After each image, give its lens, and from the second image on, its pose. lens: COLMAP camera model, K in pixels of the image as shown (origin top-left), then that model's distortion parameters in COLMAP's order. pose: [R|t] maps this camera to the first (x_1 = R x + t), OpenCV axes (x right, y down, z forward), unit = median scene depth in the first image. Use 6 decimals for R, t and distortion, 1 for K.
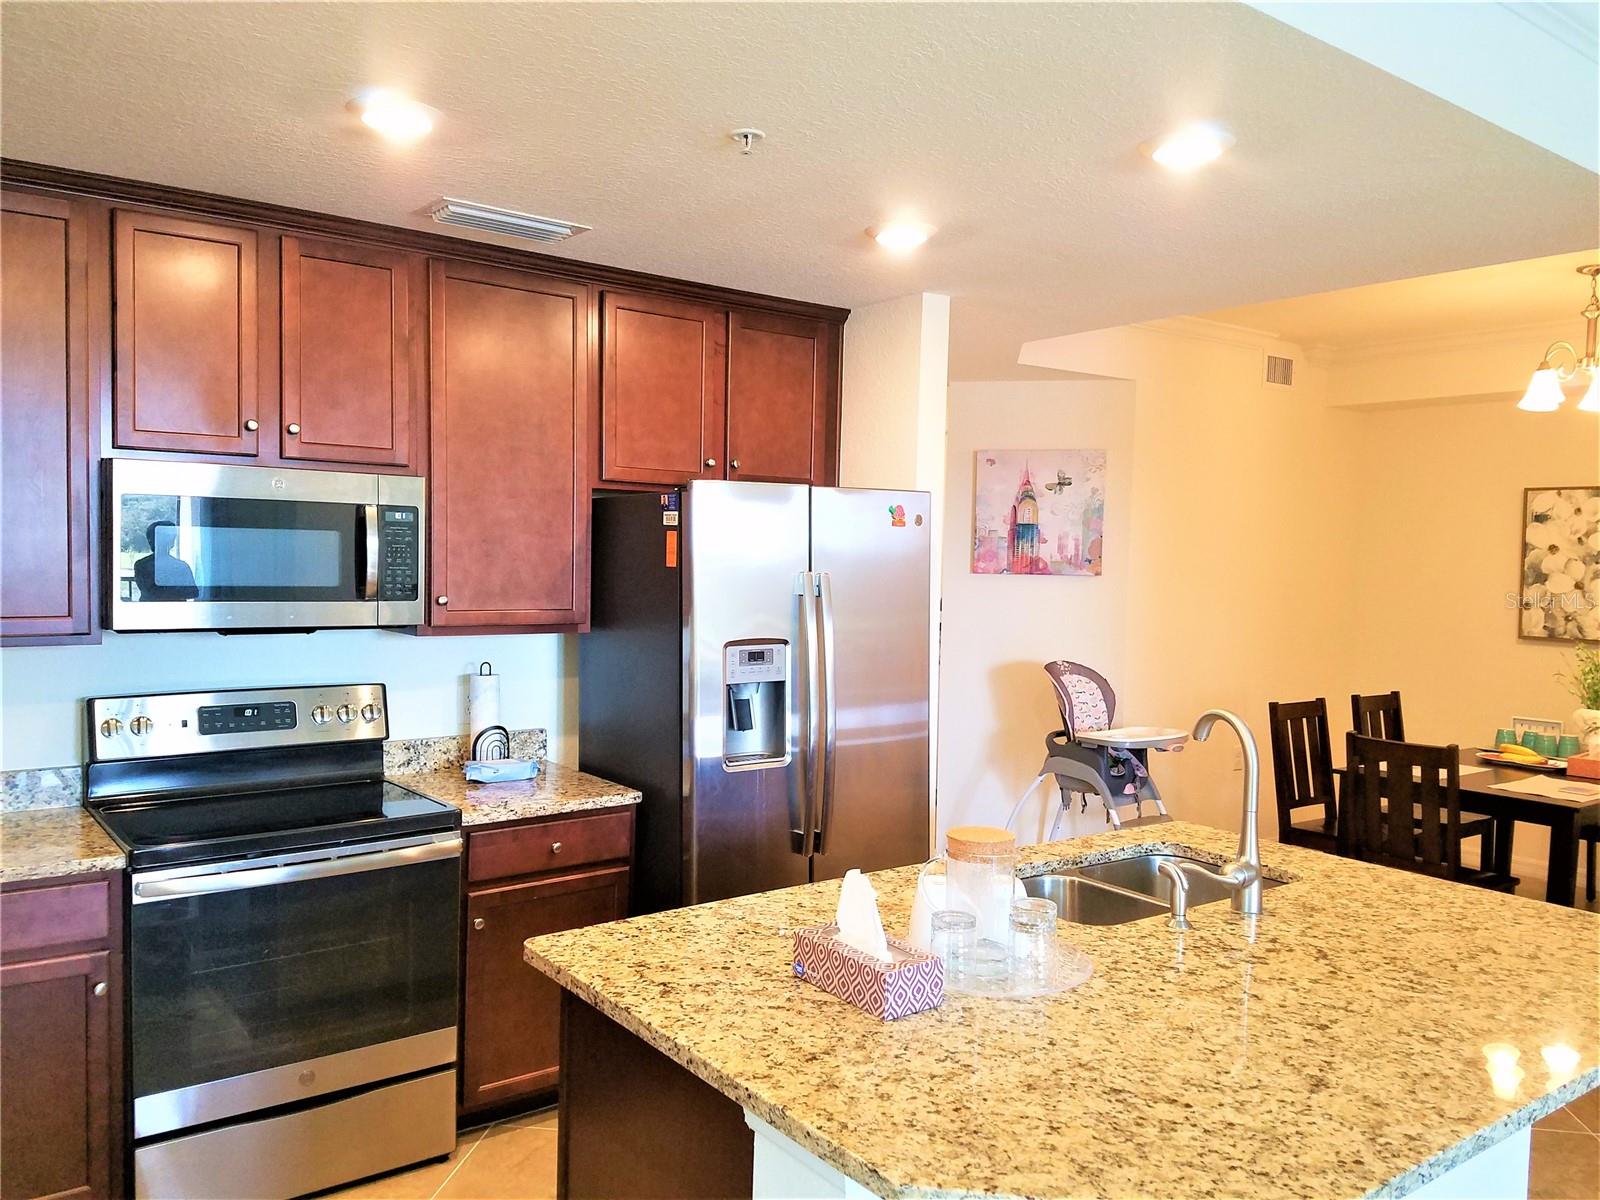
lens RADIAL K [[1231.5, 0, 791.0], [0, 1231.5, 635.6], [0, 0, 1]] dist [0.082705, -0.112001]
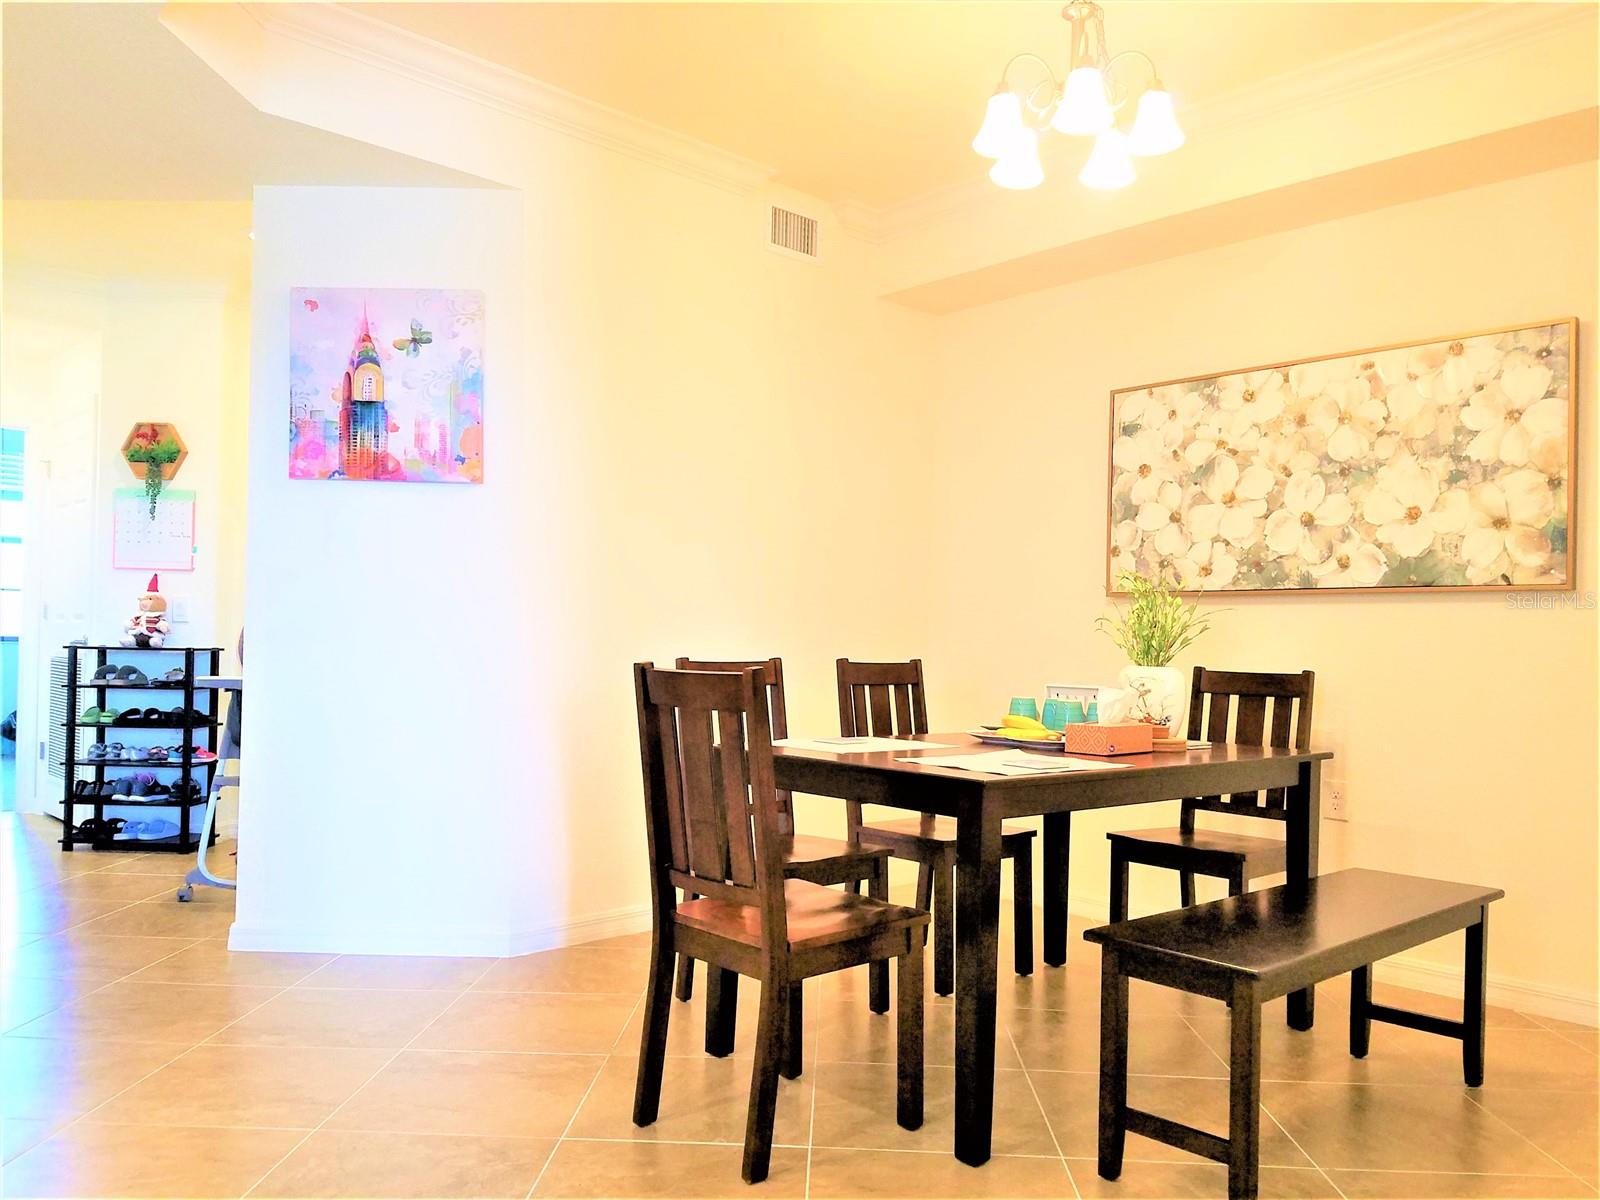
lens RADIAL K [[1239.7, 0, 809.4], [0, 1239.7, 639.9], [0, 0, 1]] dist [0.275682, 0.000265]
pose [[0.993489, 0.003396, 0.113881, 0.516981], [0.003703, 0.998065, -0.062072, 0.117384], [-0.113871, 0.062089, 0.991553, 0.456571]]
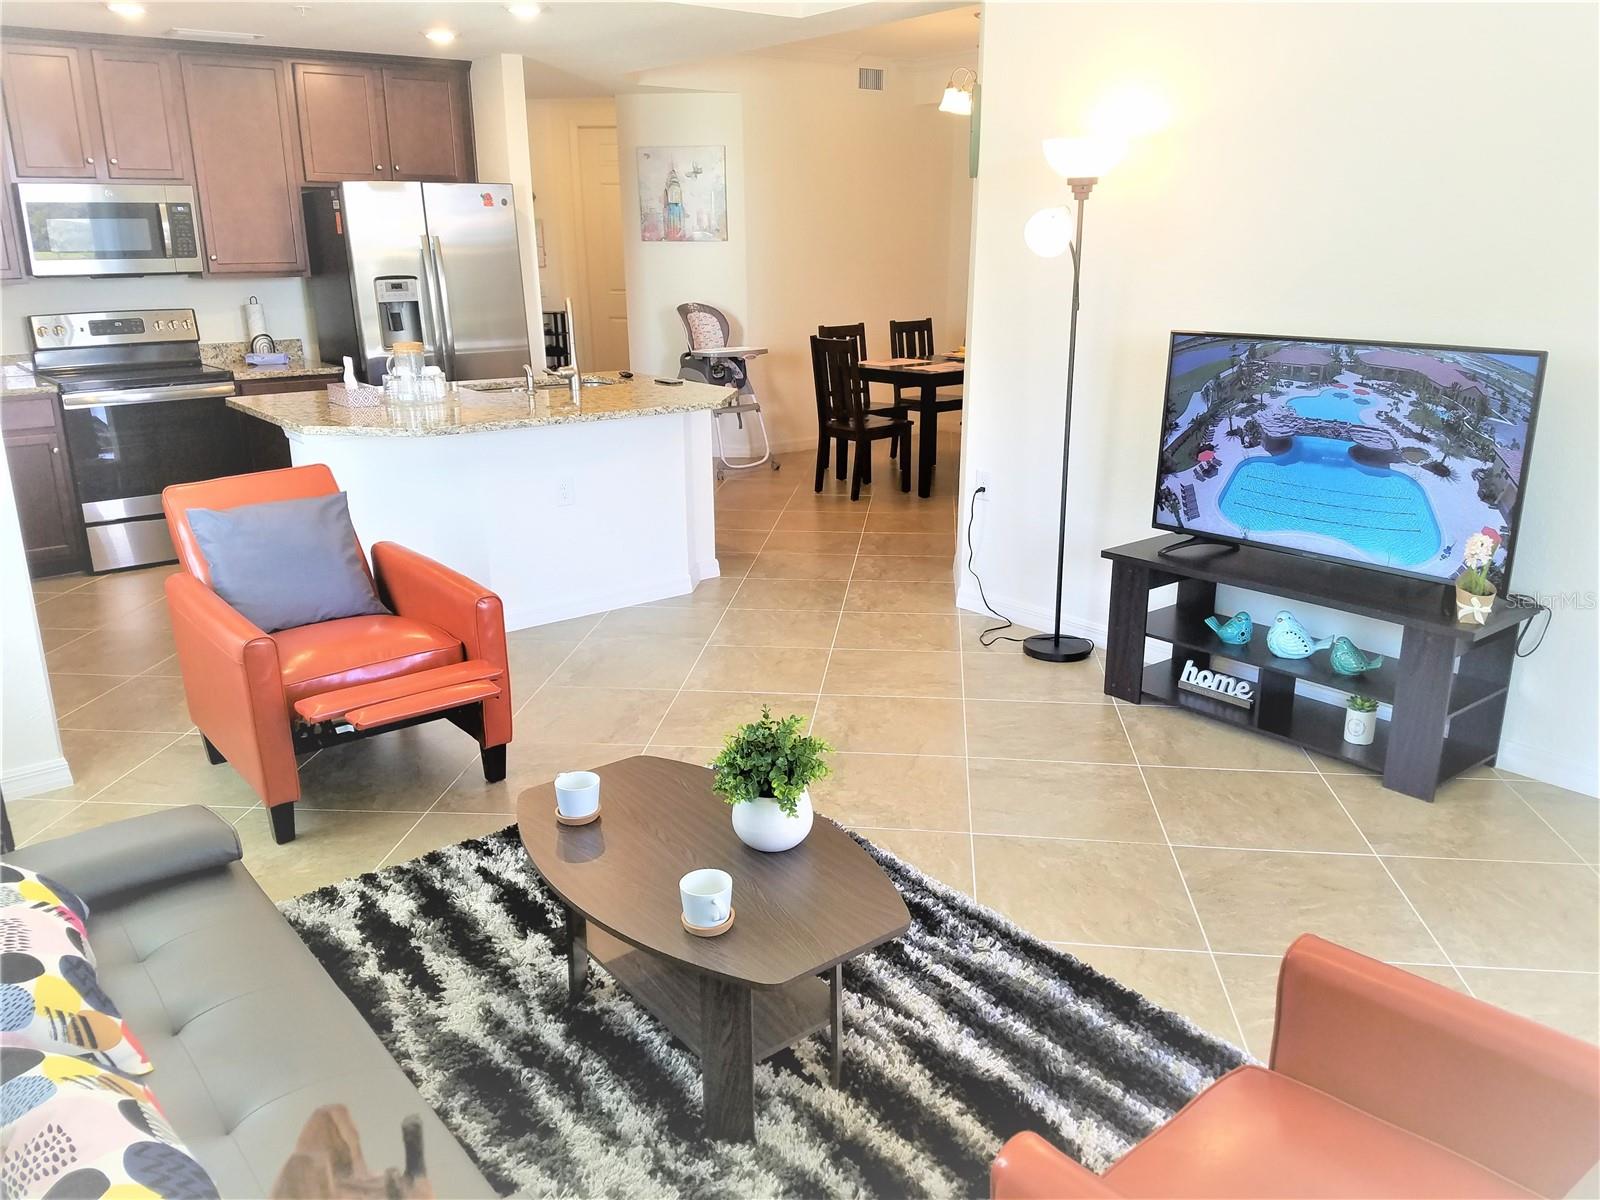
lens RADIAL K [[1231.5, 0, 791.0], [0, 1231.5, 635.6], [0, 0, 1]] dist [0.082705, -0.112001]
pose [[0.999409, -0.033552, 0.007427, 0.445549], [0.030788, 0.970235, 0.240199, 0.079773], [-0.015265, -0.239829, 0.970695, -0.769331]]
